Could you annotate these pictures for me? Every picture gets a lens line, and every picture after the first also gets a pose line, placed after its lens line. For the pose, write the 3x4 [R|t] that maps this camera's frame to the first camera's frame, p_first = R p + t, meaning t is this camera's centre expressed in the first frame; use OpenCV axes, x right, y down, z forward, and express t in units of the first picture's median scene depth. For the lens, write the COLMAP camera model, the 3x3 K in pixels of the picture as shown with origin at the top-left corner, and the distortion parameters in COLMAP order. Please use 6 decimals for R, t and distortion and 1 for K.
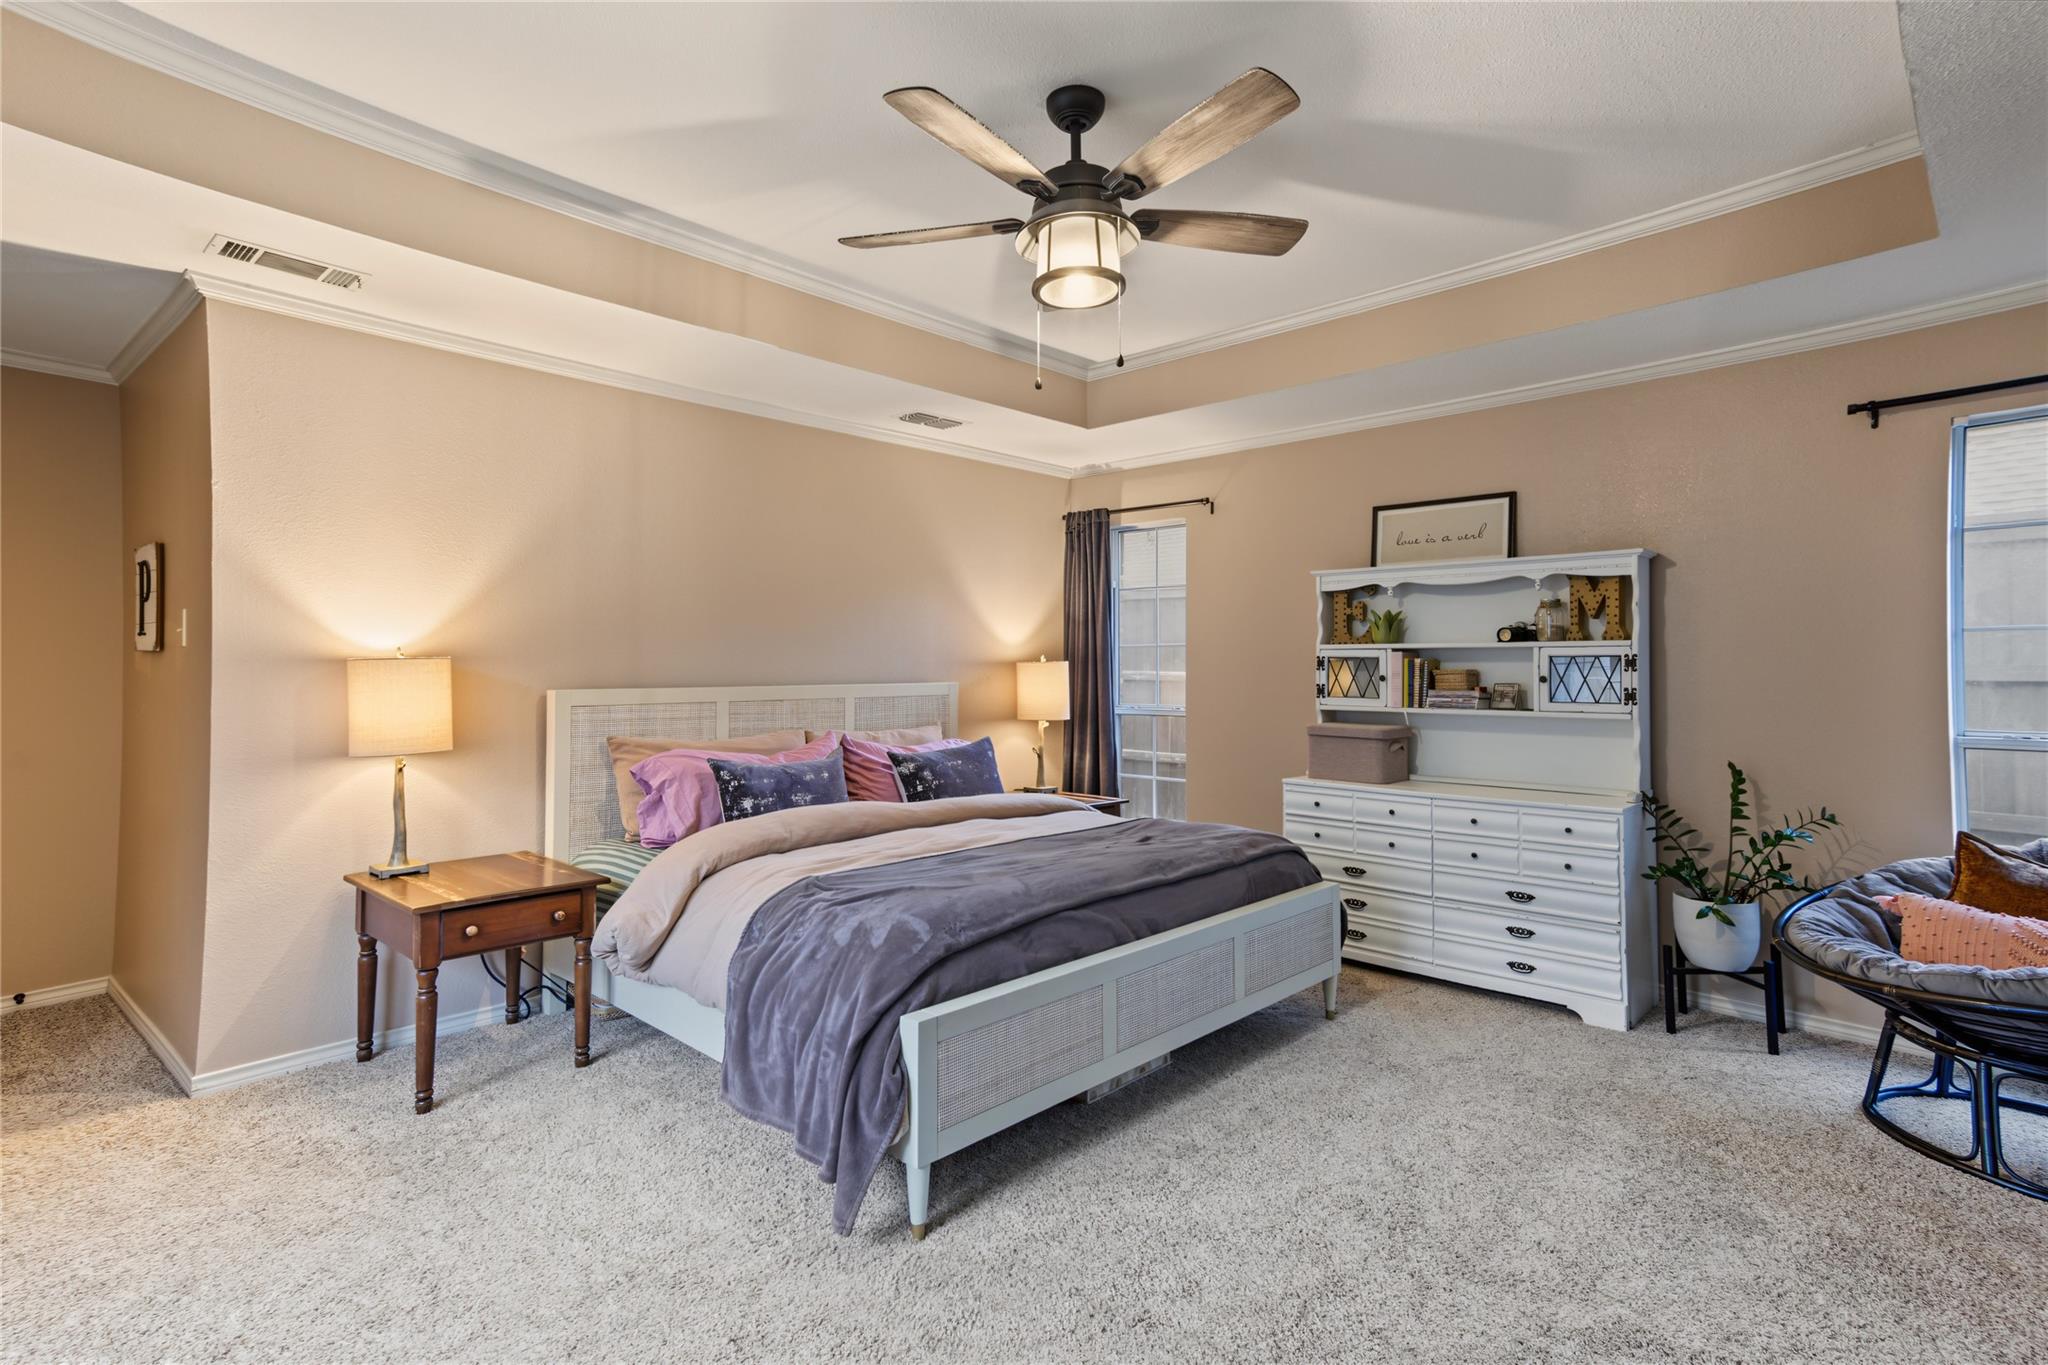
lens RADIAL K [[1051.0, 0, 1020.9], [0, 1051.0, 657.6], [0, 0, 1]] dist [0.045411, 0.000657]
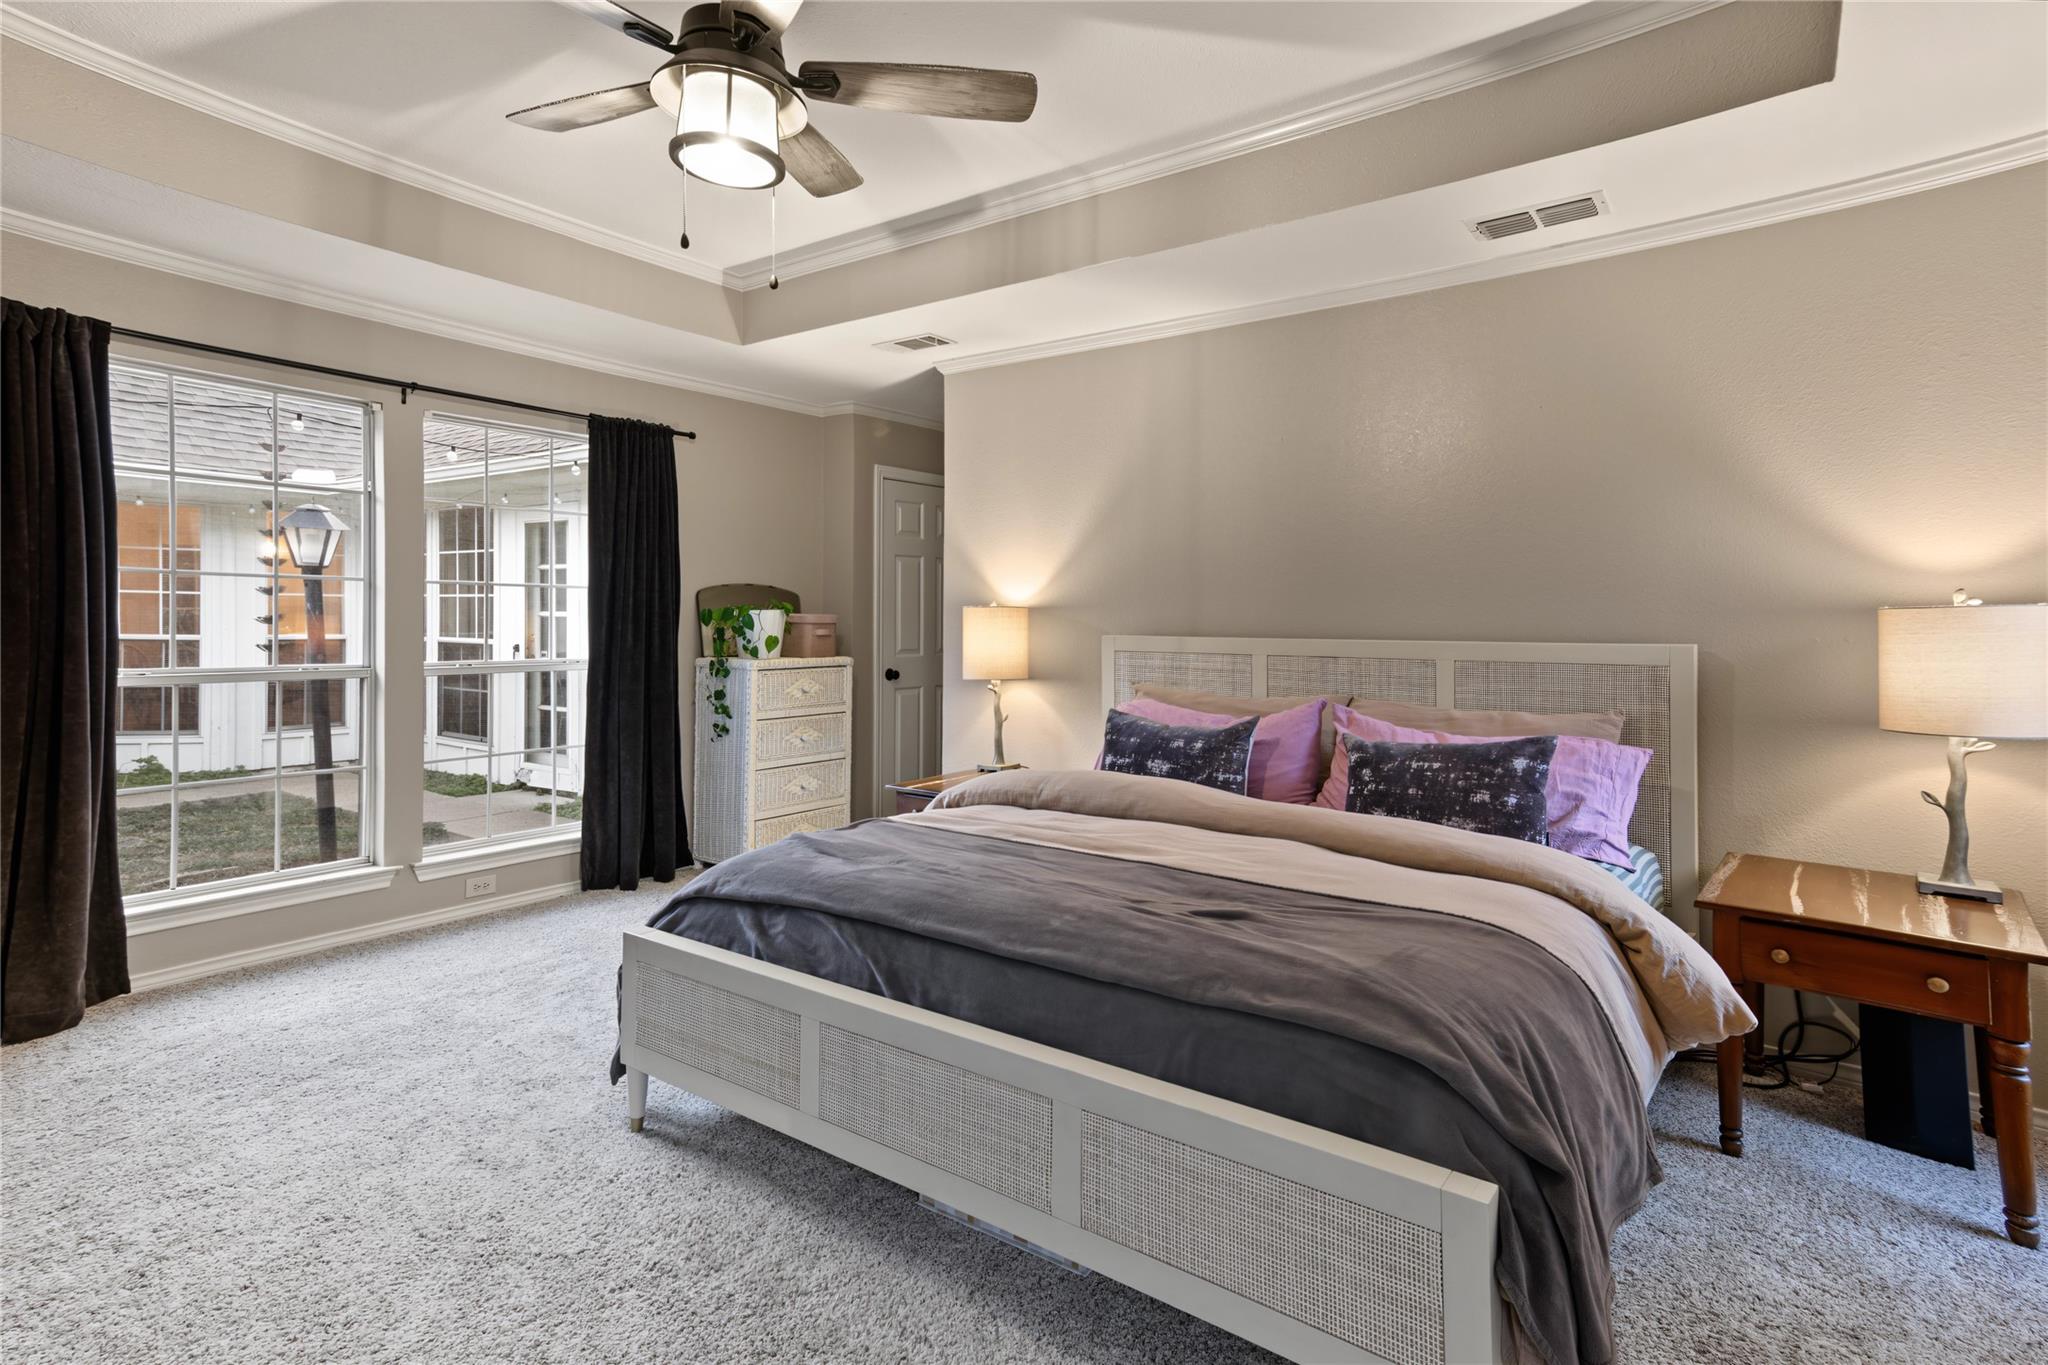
lens RADIAL K [[1056.4, 0, 1018.6], [0, 1056.4, 604.1], [0, 0, 1]] dist [0.032572, 0.026099]
pose [[0.107134, -0.018831, -0.994066, 0.626663], [-0.004825, 0.999799, -0.019459, 0.019773], [0.994233, 0.006881, 0.107021, 0.782260]]
